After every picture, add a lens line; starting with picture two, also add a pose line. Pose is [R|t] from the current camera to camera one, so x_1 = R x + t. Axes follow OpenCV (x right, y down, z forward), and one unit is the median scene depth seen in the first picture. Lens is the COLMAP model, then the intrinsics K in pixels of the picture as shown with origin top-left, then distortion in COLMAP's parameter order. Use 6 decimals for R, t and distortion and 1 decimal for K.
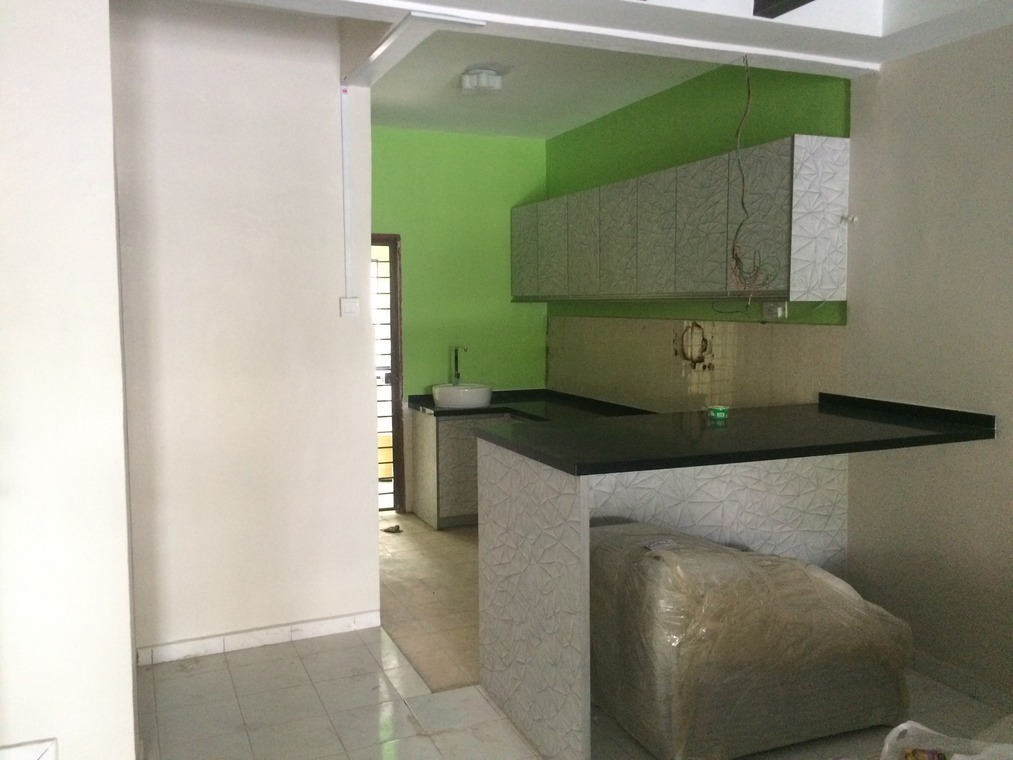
lens RADIAL K [[868.2, 0, 503.4], [0, 868.2, 381.9], [0, 0, 1]] dist [0.070070, -0.080931]
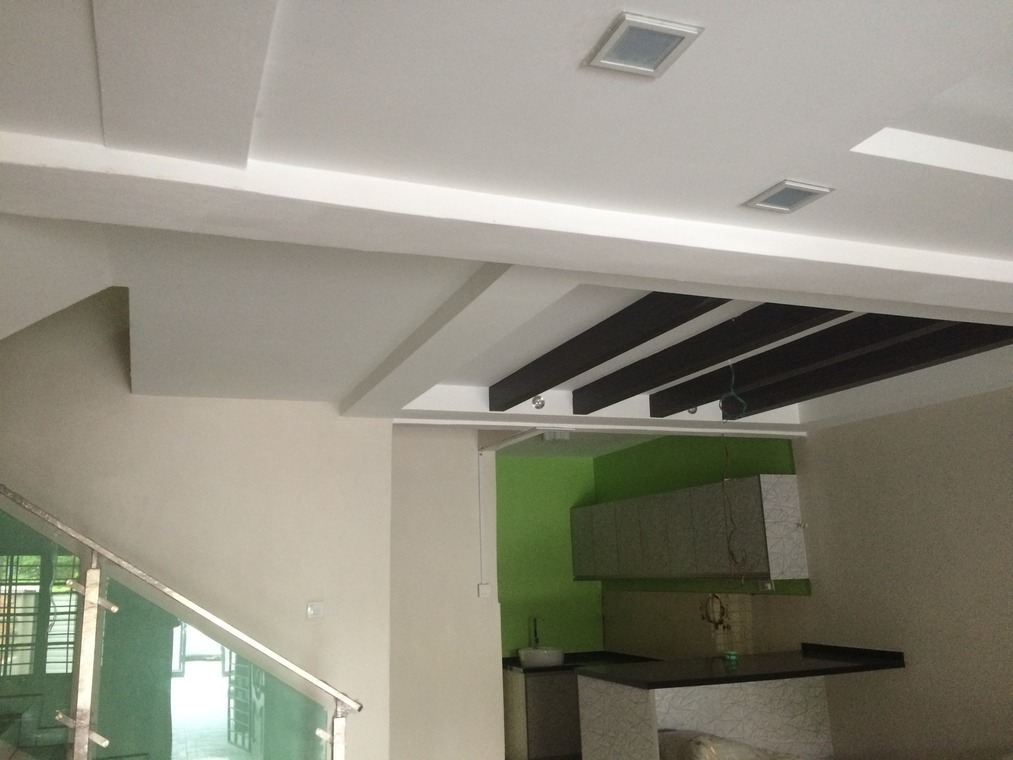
lens RADIAL K [[868.2, 0, 507.4], [0, 868.2, 371.6], [0, 0, 1]] dist [0.070070, -0.080931]
pose [[0.999282, -0.033086, -0.018447, -0.093086], [0.025641, 0.949225, -0.313552, 0.030413], [0.027885, 0.312854, 0.949392, -0.571294]]
